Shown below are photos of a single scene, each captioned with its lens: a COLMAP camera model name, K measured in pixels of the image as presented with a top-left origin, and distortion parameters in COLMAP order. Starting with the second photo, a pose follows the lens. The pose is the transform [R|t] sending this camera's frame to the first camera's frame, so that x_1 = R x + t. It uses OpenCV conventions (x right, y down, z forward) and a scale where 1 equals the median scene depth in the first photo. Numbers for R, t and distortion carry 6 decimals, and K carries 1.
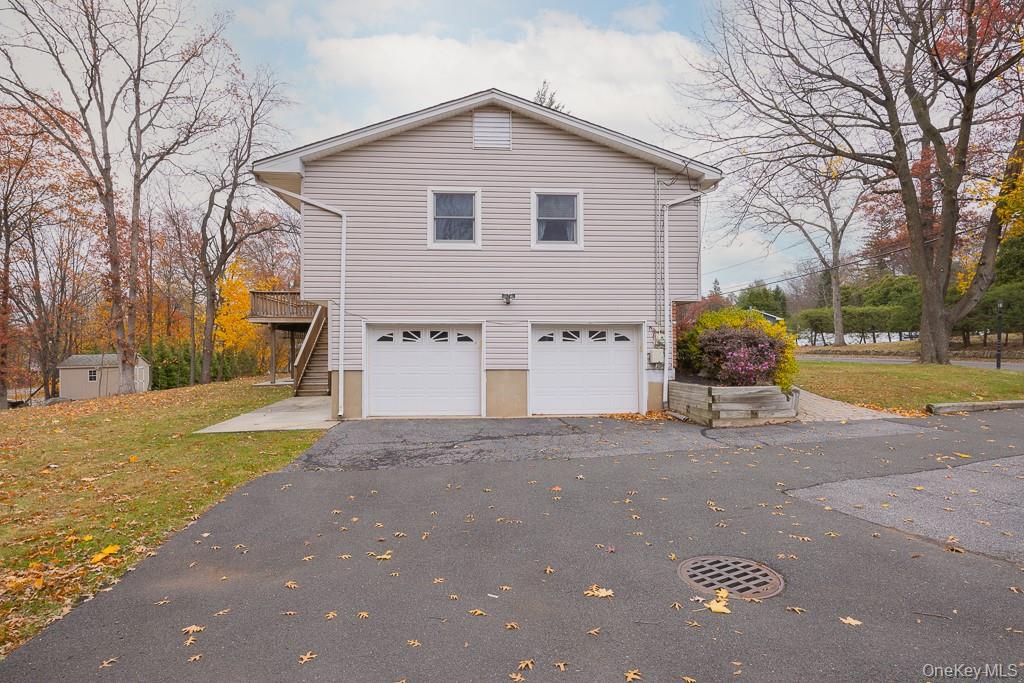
lens RADIAL K [[506.4, 0, 508.9], [0, 506.4, 342.9], [0, 0, 1]] dist [-0.001846, -0.000238]
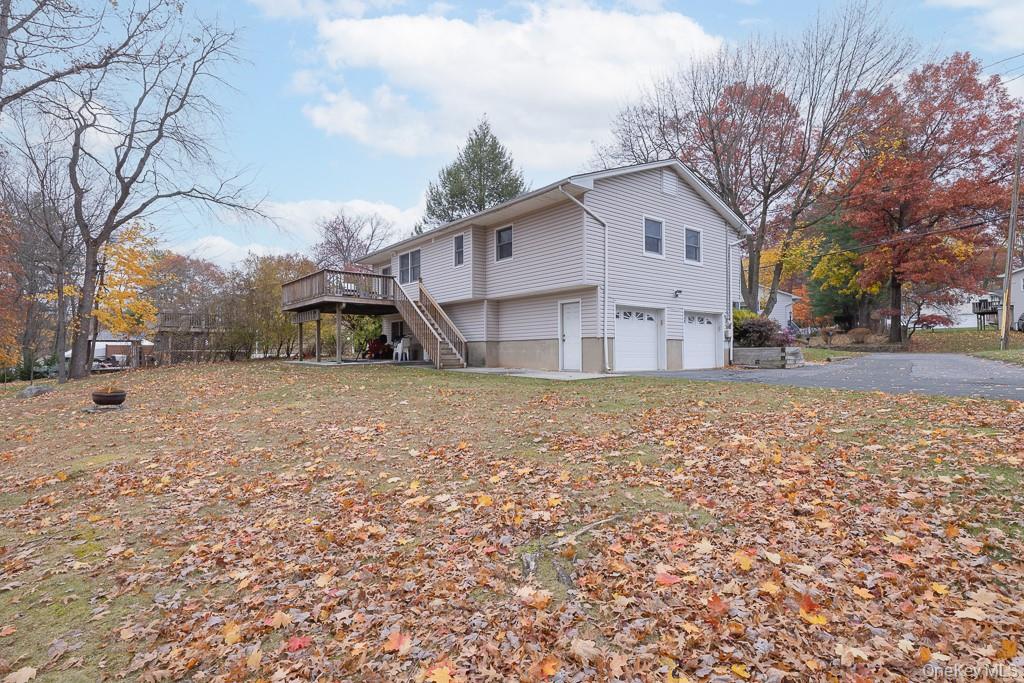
lens RADIAL K [[506.4, 0, 510.7], [0, 506.4, 341.9], [0, 0, 1]] dist [-0.001846, -0.000238]
pose [[0.823623, 0.011511, 0.567020, -1.270532], [-0.000932, 0.999820, -0.018943, 0.089223], [-0.567137, 0.015074, 0.823486, 0.015063]]
